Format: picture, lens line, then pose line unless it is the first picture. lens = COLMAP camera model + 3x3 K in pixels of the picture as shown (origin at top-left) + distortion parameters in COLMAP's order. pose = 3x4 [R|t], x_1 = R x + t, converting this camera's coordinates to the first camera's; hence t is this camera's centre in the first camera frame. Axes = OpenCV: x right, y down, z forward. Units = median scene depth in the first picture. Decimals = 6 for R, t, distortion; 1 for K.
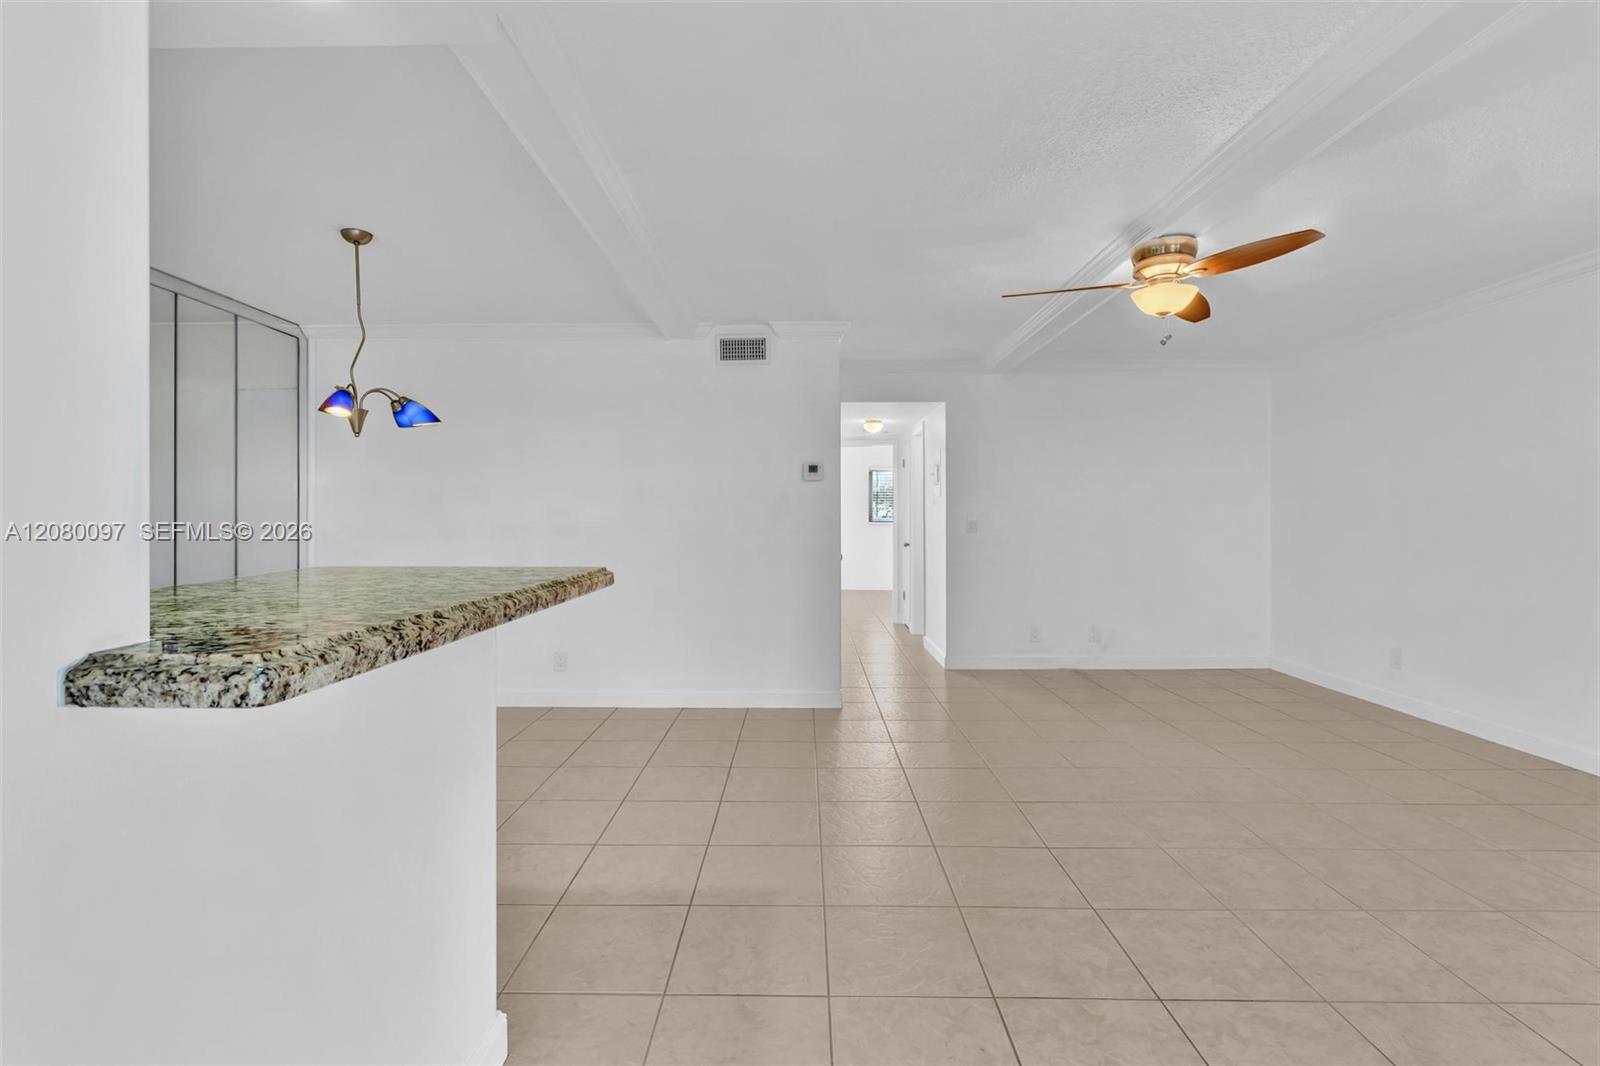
lens RADIAL K [[716.0, 0, 787.8], [0, 716.0, 522.7], [0, 0, 1]] dist [-0.002579, -0.000334]
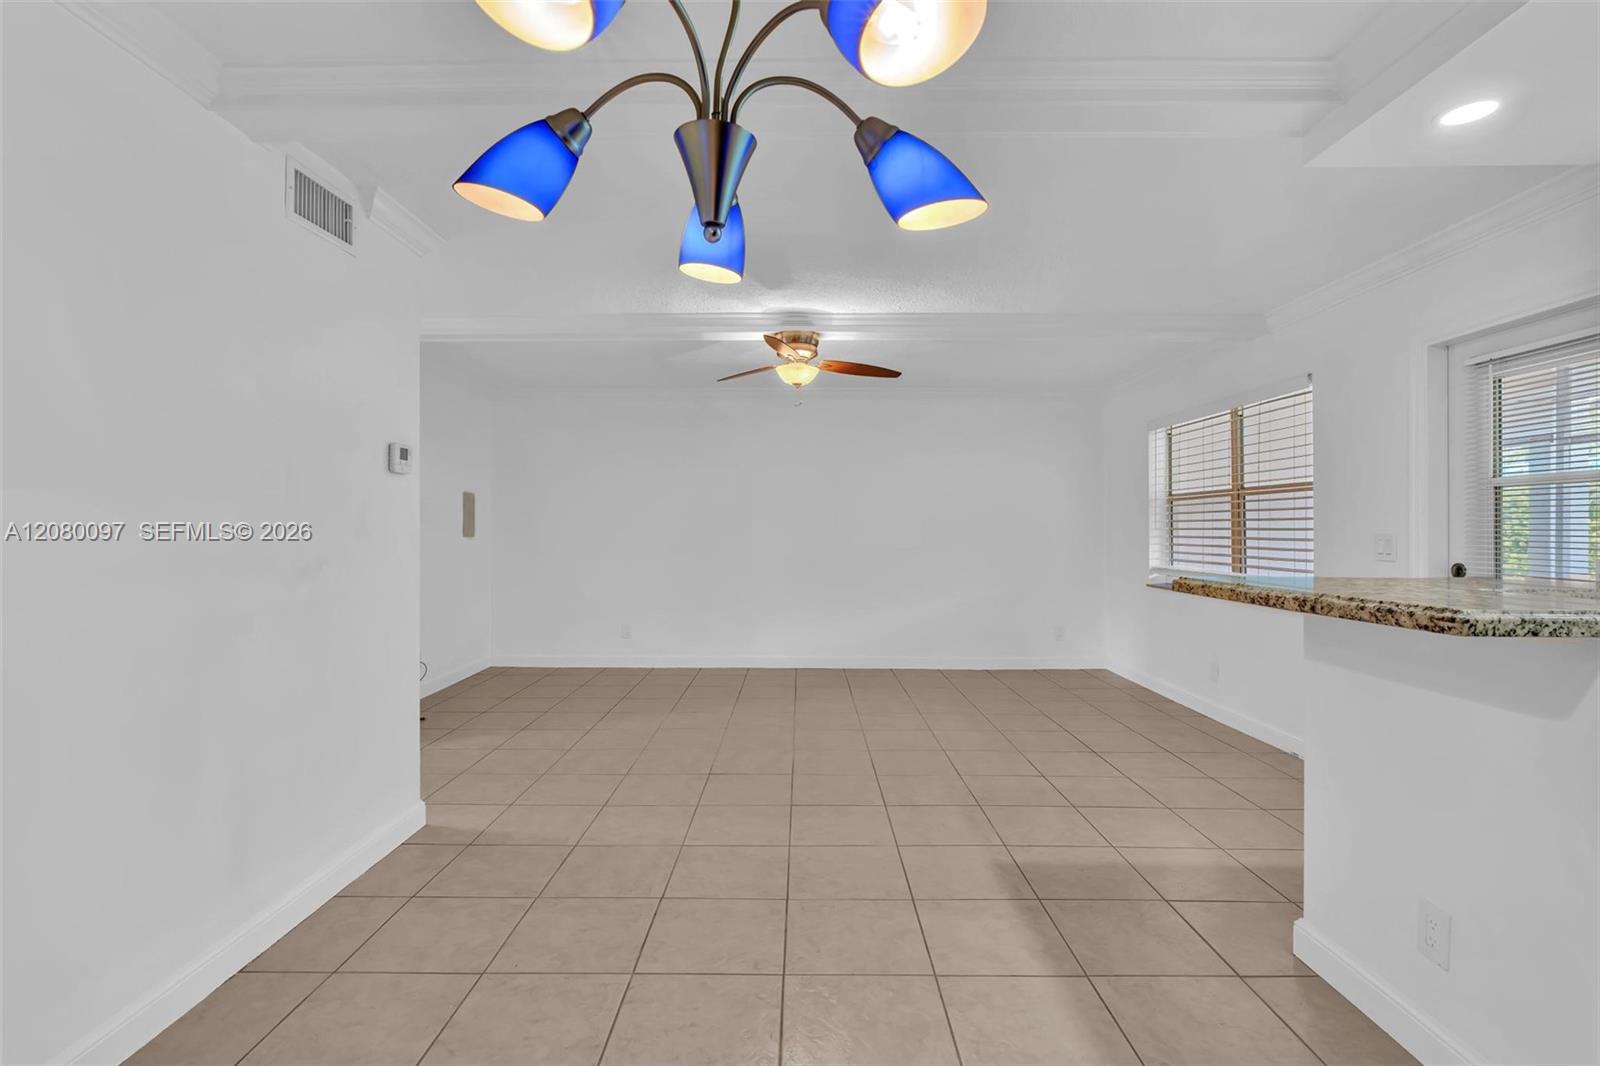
lens RADIAL K [[748.4, 0, 796.4], [0, 748.4, 521.8], [0, 0, 1]] dist [0.000062, 0.000431]
pose [[-0.008496, 0.005770, 0.999947, -0.610970], [0.006570, 0.999962, -0.005715, -0.010024], [-0.999942, 0.006521, -0.008533, 0.669046]]
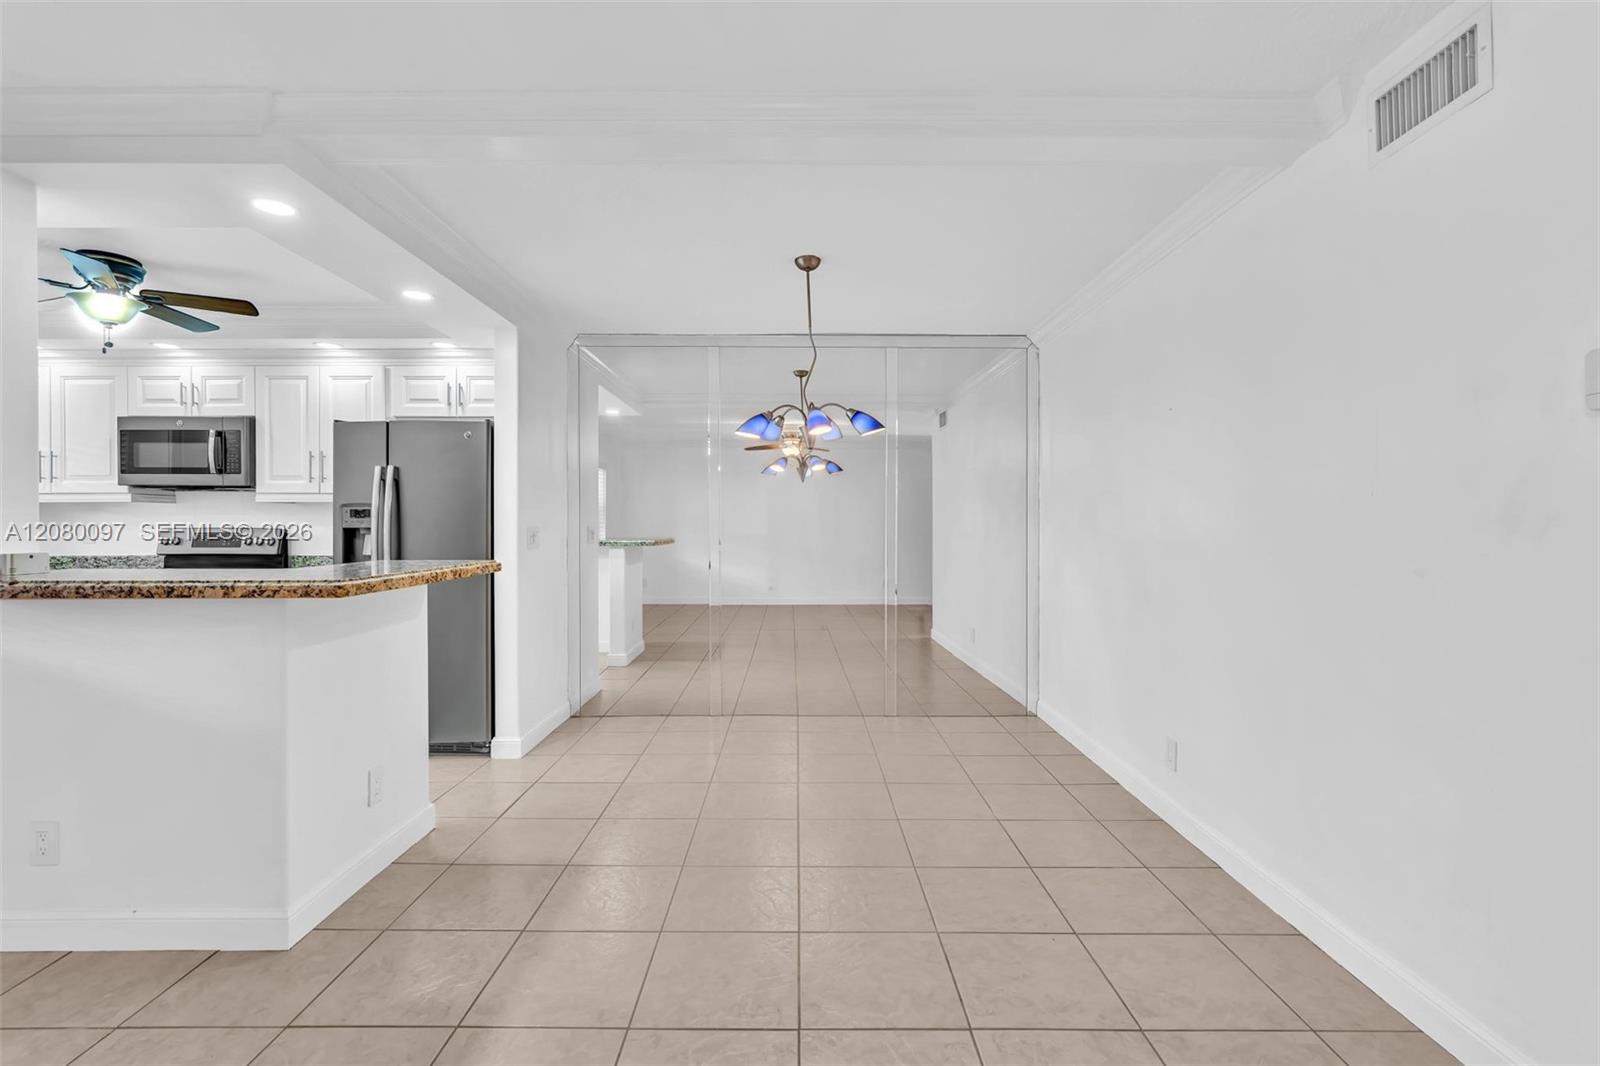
lens RADIAL K [[715.9, 0, 795.2], [0, 715.9, 529.6], [0, 0, 1]] dist [-0.003185, 0.000990]
pose [[0.017804, 0.005844, -0.999824, 0.313943], [-0.007264, 0.999957, 0.005715, -0.008036], [0.999815, 0.007161, 0.017846, 0.663407]]
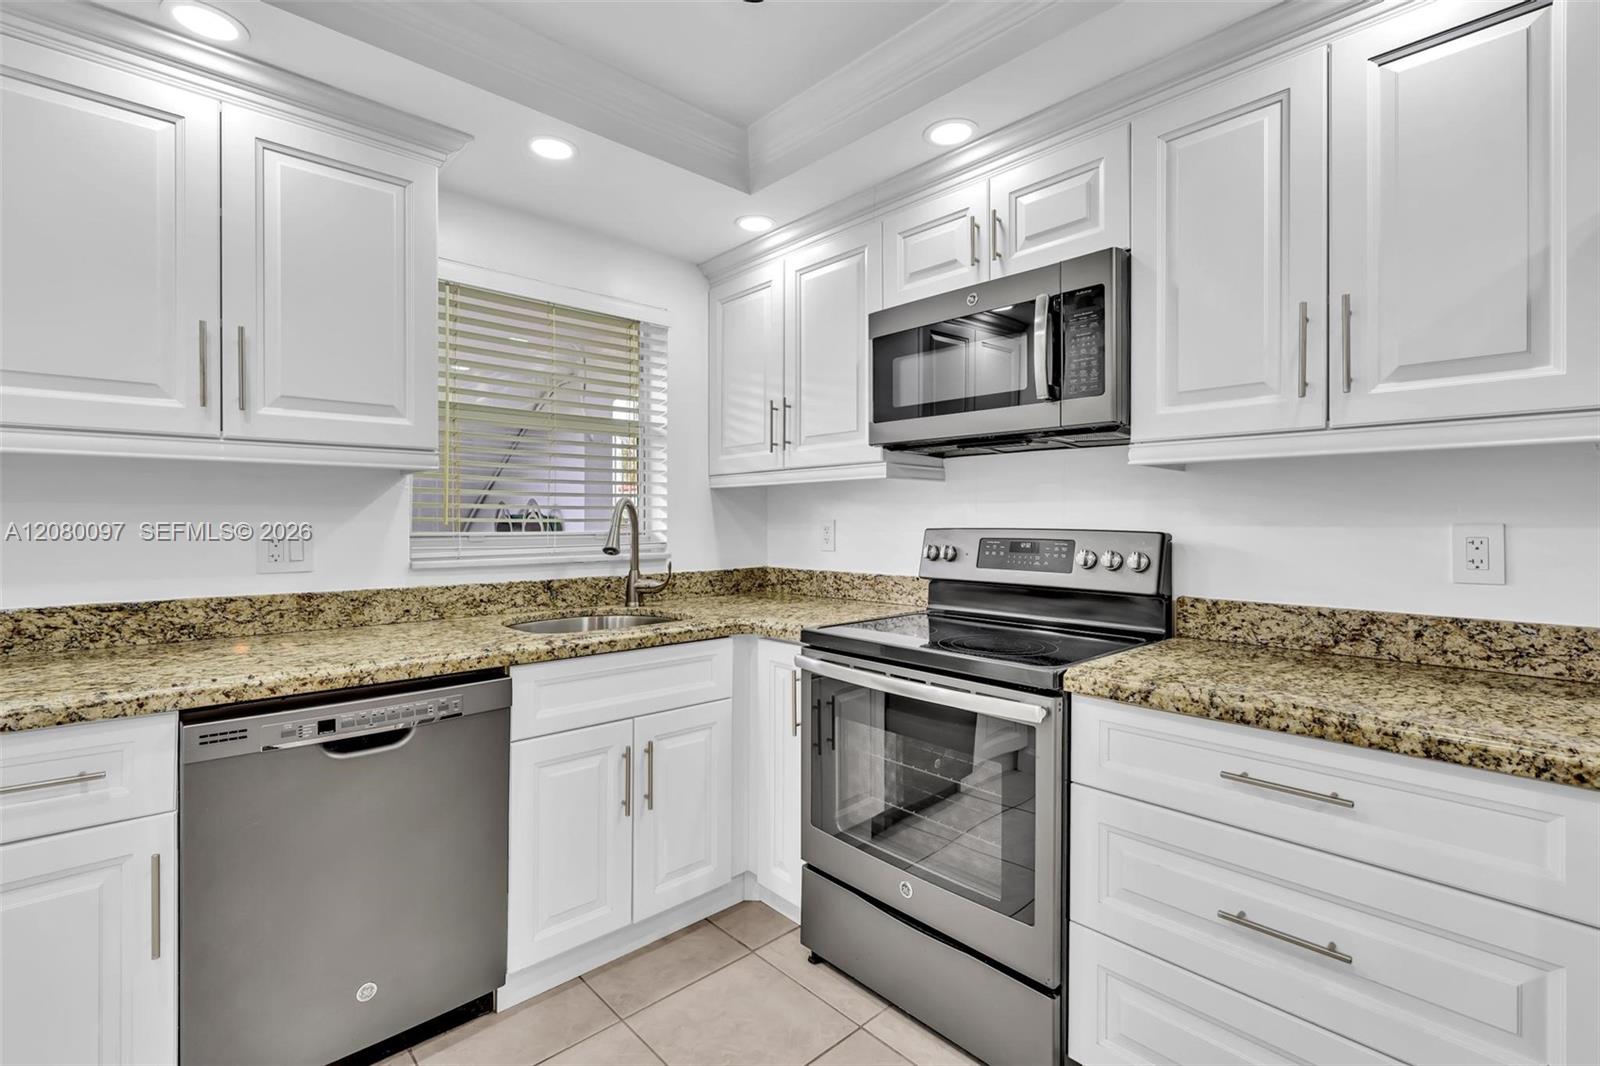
lens RADIAL K [[721.4, 0, 794.5], [0, 721.4, 520.0], [0, 0, 1]] dist [-0.001596, 0.000780]
pose [[-0.721900, -0.000951, -0.691996, -0.249585], [-0.006792, 0.999961, 0.005711, -0.006093], [0.691964, 0.008823, -0.721878, 0.124221]]
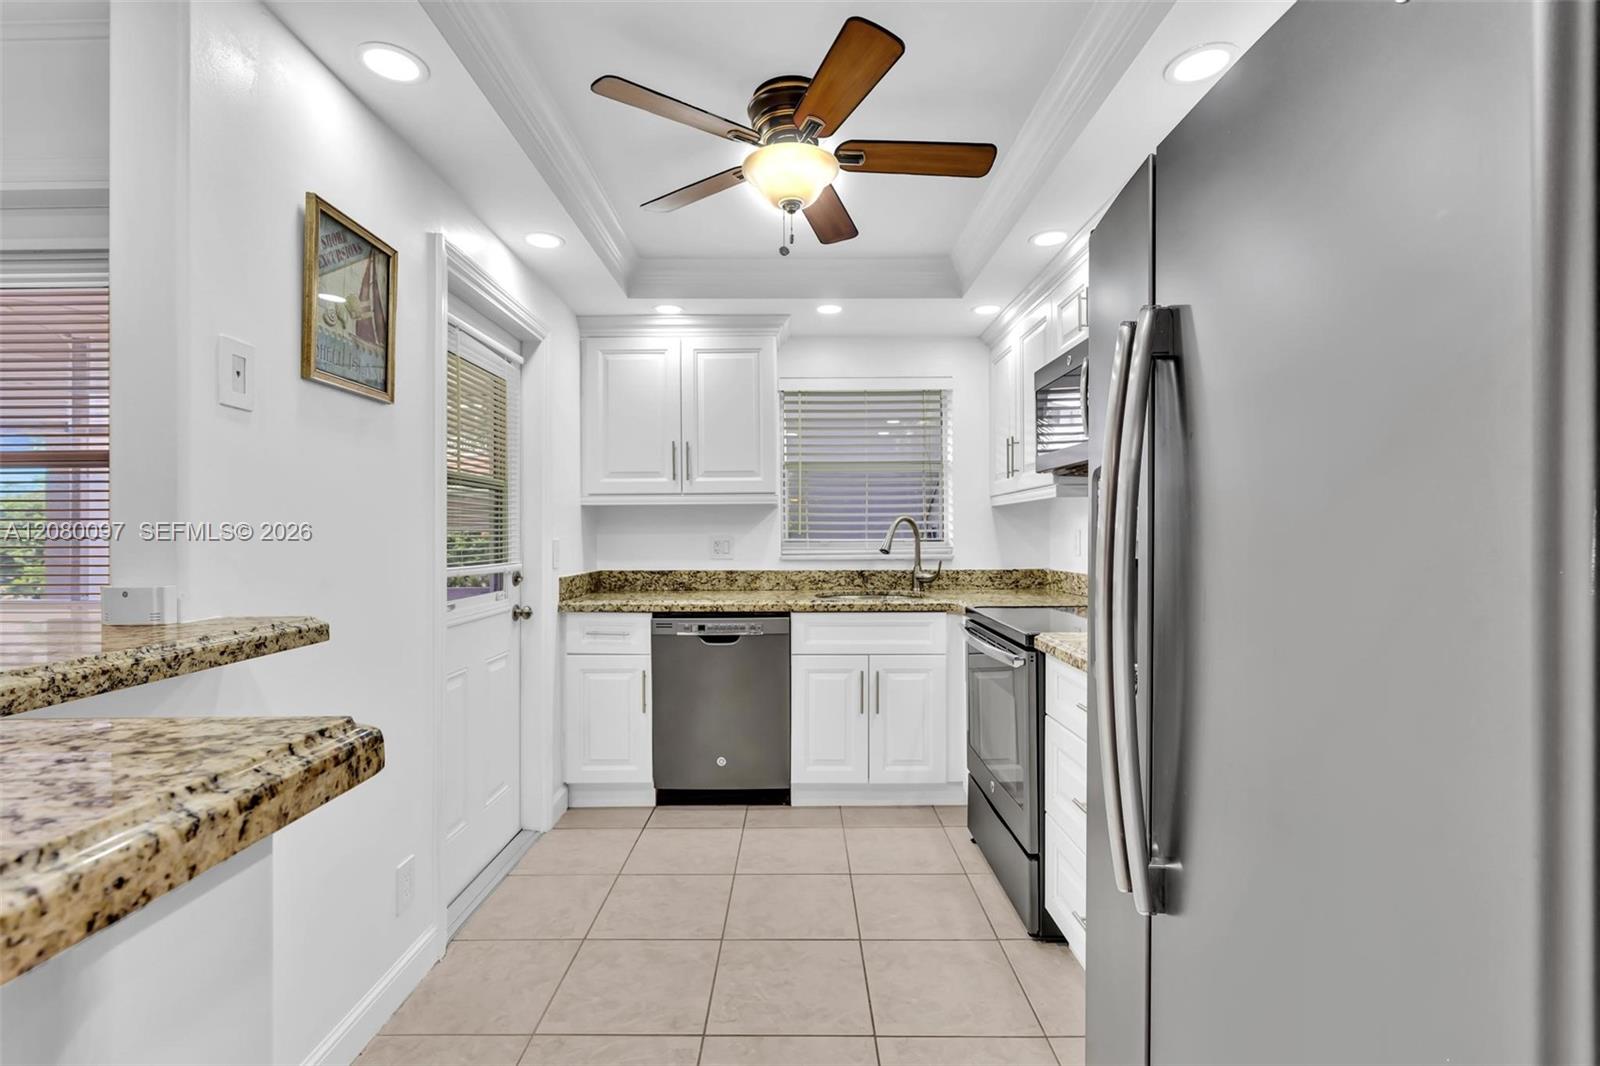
lens RADIAL K [[715.9, 0, 795.2], [0, 715.9, 529.6], [0, 0, 1]] dist [-0.003185, 0.000990]
pose [[-0.999795, 0.003817, -0.019897, -0.396727], [0.003737, 0.999985, 0.004057, -0.007426], [0.019912, 0.003982, -0.999794, 0.432390]]
